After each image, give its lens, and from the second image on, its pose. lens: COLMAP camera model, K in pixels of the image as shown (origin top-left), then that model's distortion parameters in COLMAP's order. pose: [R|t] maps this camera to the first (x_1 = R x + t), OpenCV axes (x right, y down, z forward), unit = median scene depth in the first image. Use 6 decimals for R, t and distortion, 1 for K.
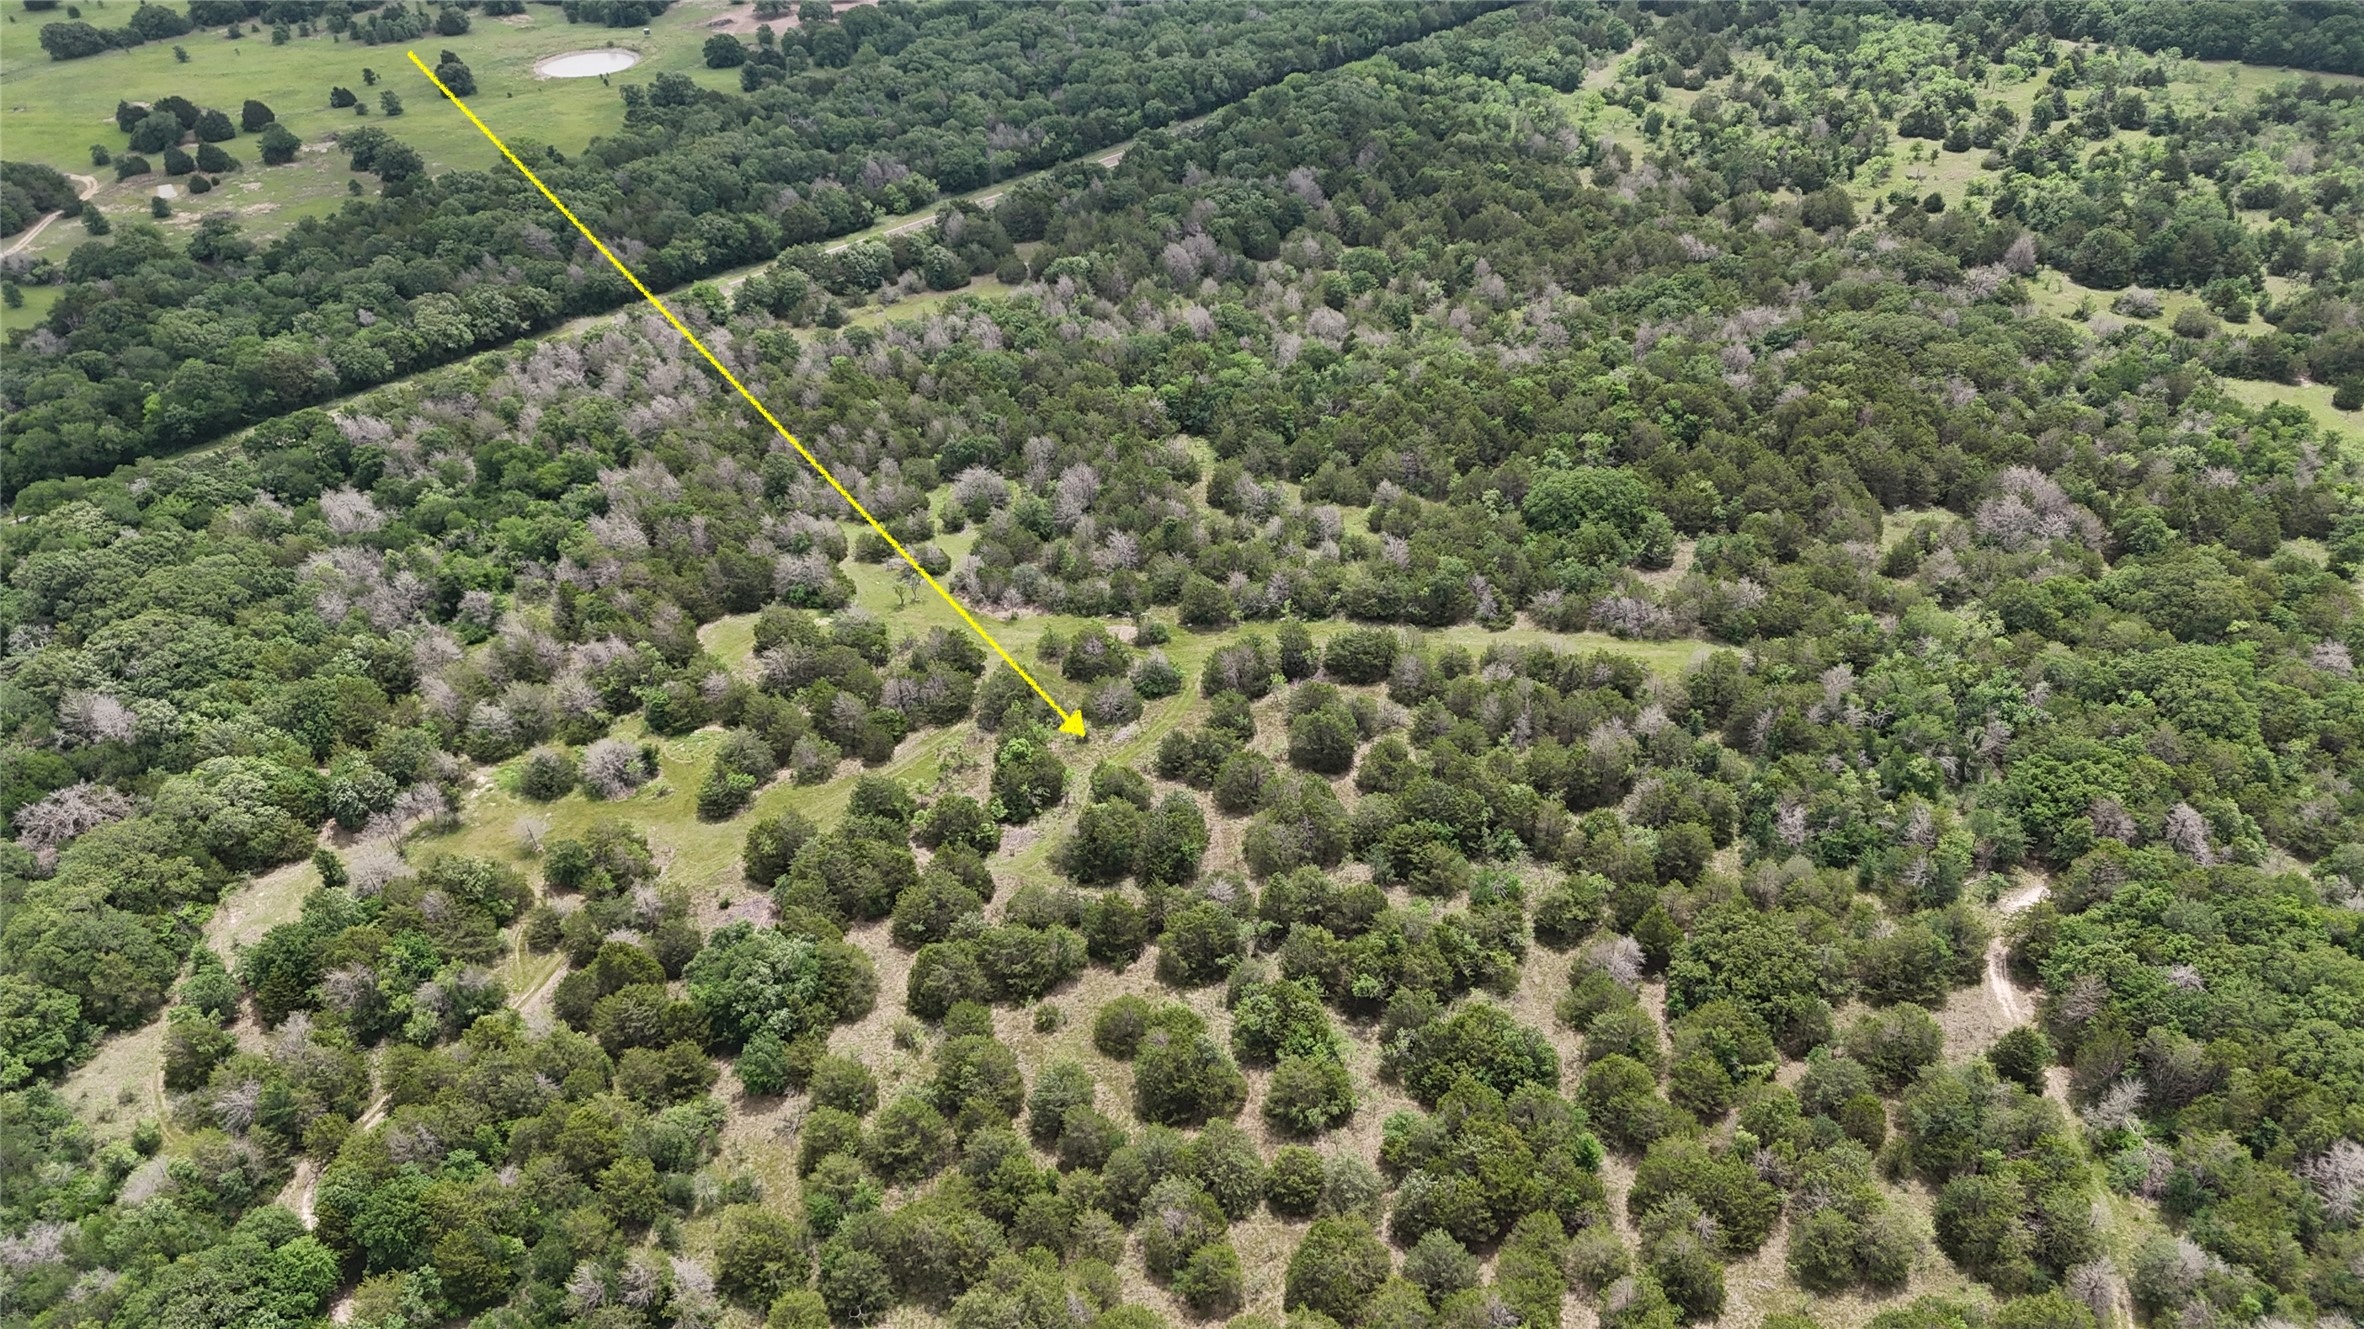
lens RADIAL K [[1732.6, 0, 1182.0], [0, 1732.6, 664.5], [0, 0, 1]] dist [0.073309, -0.070583]
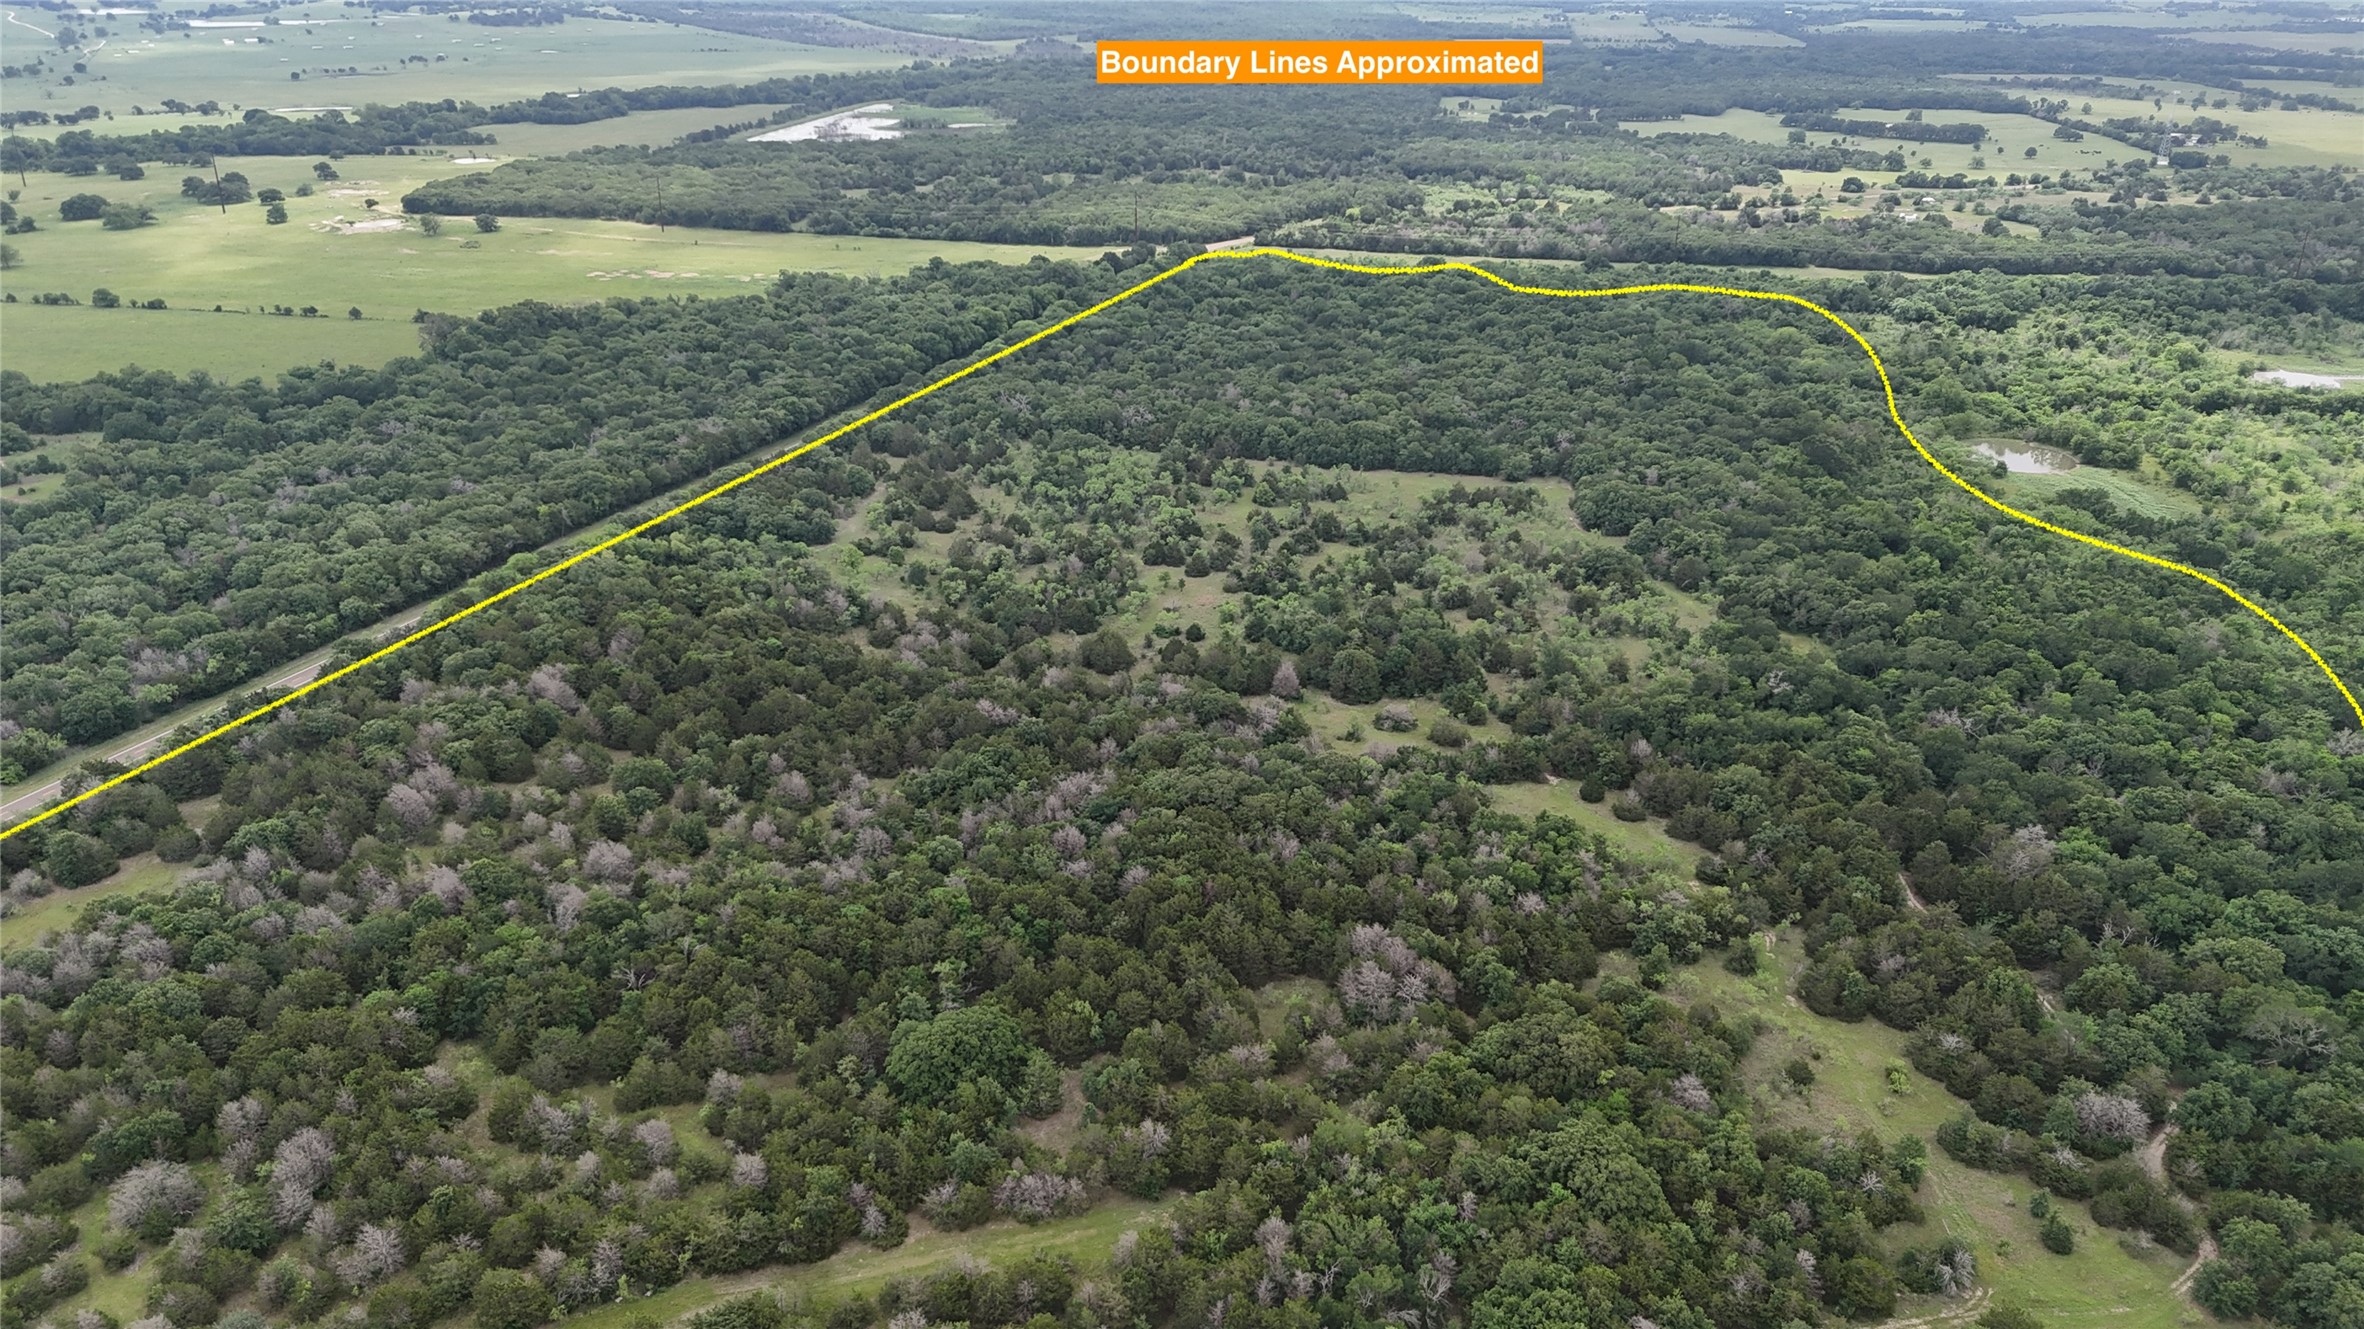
lens RADIAL K [[1732.6, 0, 1182.0], [0, 1732.6, 664.5], [0, 0, 1]] dist [0.073309, -0.070583]
pose [[0.906095, -0.119107, 0.405962, 0.001184], [0.198978, 0.966778, -0.160465, -0.111470], [-0.373362, 0.226174, 0.899692, 0.111629]]
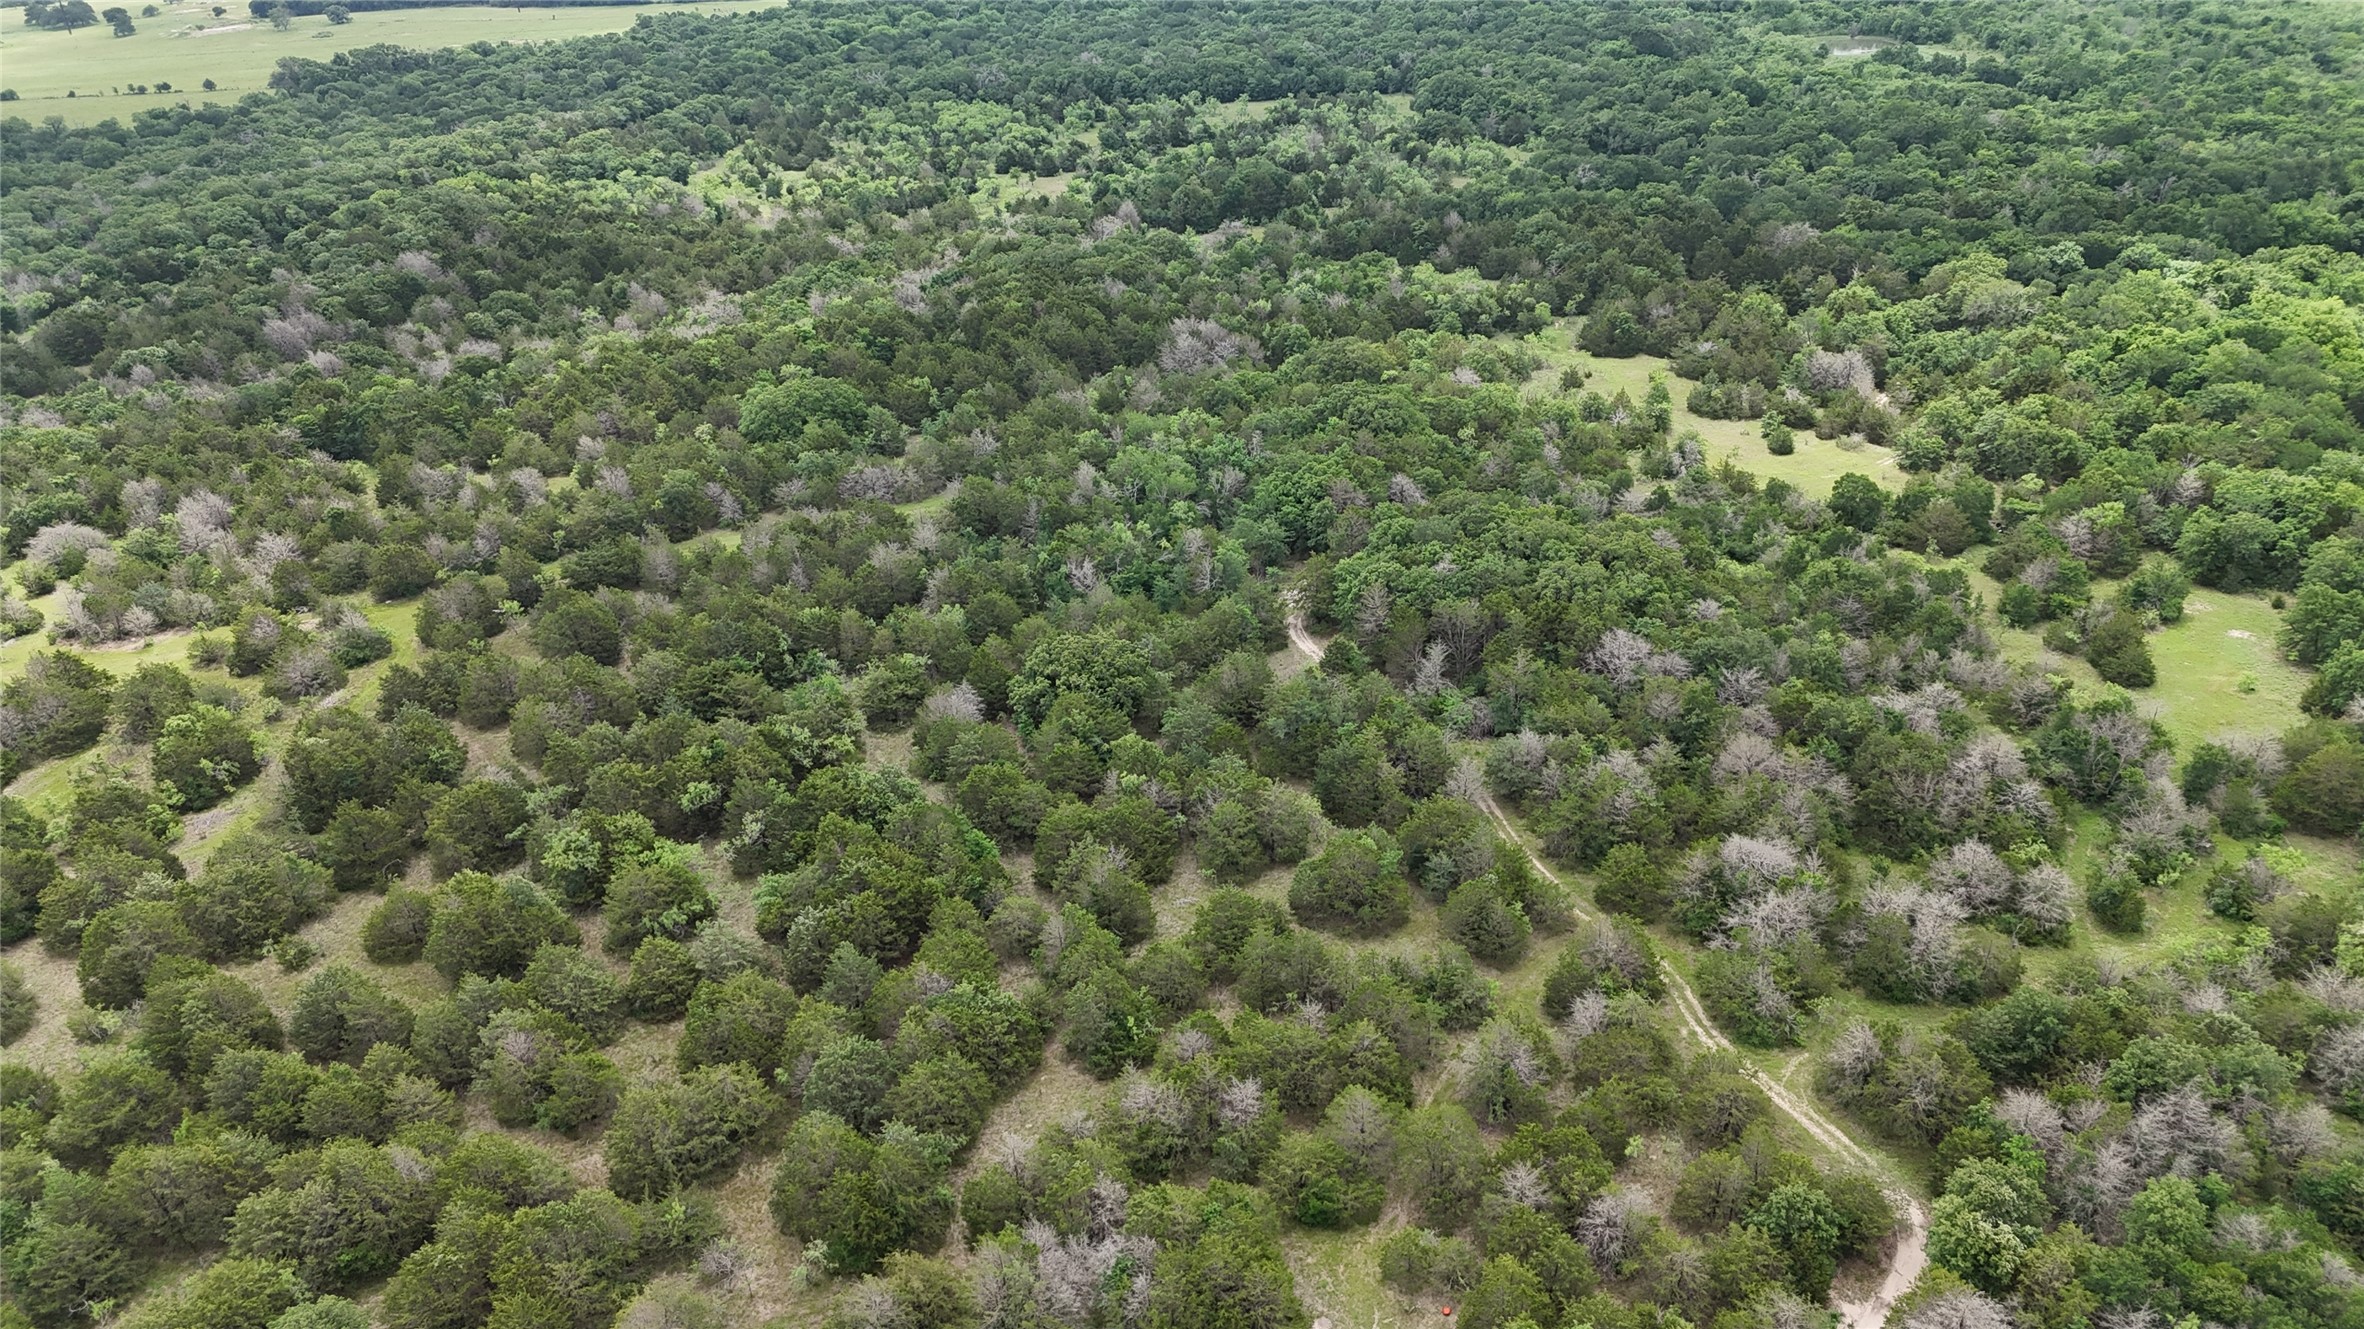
lens RADIAL K [[1732.6, 0, 1182.0], [0, 1732.6, 664.5], [0, 0, 1]] dist [0.073309, -0.070583]
pose [[0.877928, -0.228347, 0.420832, -0.019908], [0.289037, 0.953482, -0.085614, 0.170712], [-0.381706, 0.196799, 0.903089, 0.070822]]
